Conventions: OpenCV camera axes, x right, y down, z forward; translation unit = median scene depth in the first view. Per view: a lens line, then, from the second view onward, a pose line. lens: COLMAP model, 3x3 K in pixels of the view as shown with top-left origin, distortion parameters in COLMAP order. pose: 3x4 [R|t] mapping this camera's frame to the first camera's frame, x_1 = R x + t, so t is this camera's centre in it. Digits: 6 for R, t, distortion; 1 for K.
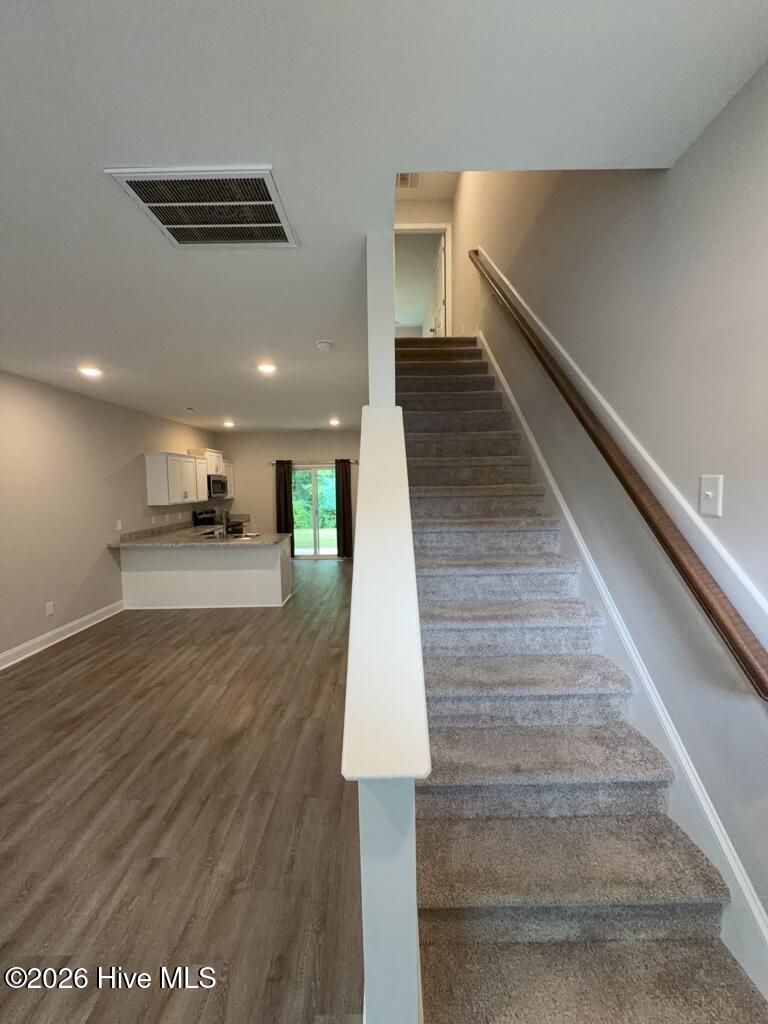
lens RADIAL K [[408.4, 0, 384.0], [0, 408.4, 512.0], [0, 0, 1]] dist [0.001412, 0.000470]
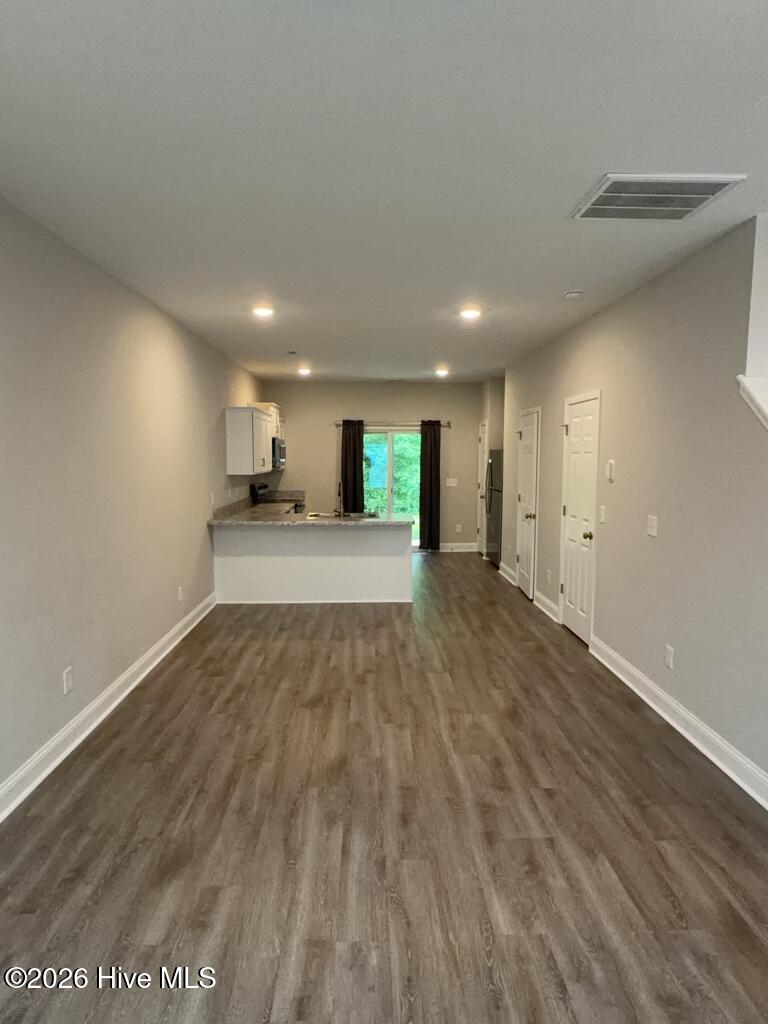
lens RADIAL K [[604.7, 0, 384.0], [0, 604.7, 512.0], [0, 0, 1]] dist [-0.000376, -0.000474]
pose [[0.999312, 0.015862, 0.033536, -0.506679], [-0.016618, 0.999611, 0.022399, 0.039460], [-0.033168, -0.022940, 0.999186, -0.276219]]
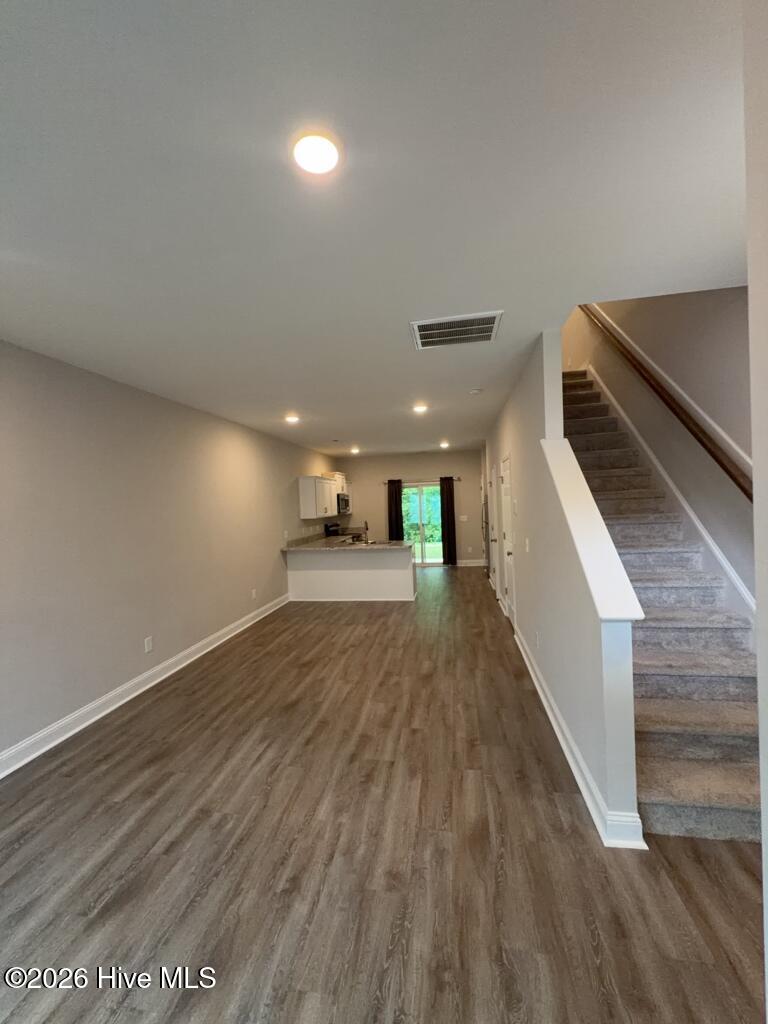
lens RADIAL K [[408.4, 0, 384.0], [0, 408.4, 512.0], [0, 0, 1]] dist [0.001412, 0.000470]
pose [[0.985359, -0.019770, -0.169344, -0.186962], [0.012106, 0.998860, -0.046170, 0.038109], [0.170064, 0.043444, 0.984475, -0.296222]]
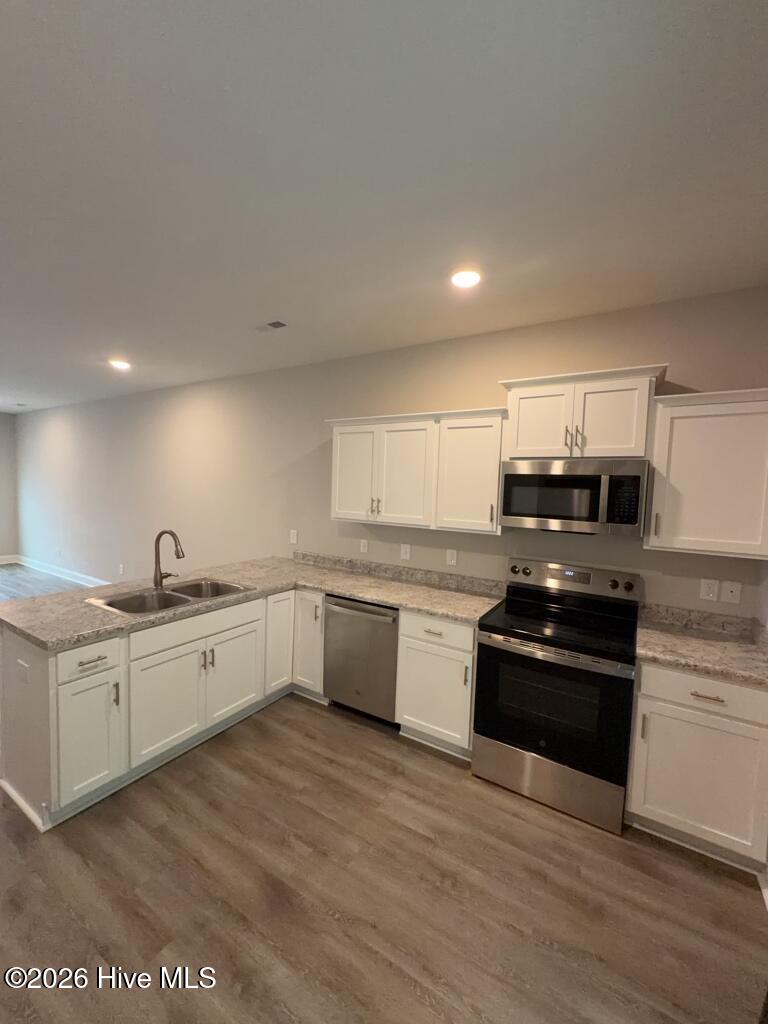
lens RADIAL K [[408.4, 0, 384.0], [0, 408.4, 512.0], [0, 0, 1]] dist [0.001412, 0.000470]
pose [[-0.526951, 0.054077, -0.848174, -0.187747], [-0.085254, 0.989577, 0.116059, -0.152180], [0.845609, 0.133467, -0.516848, 2.146496]]
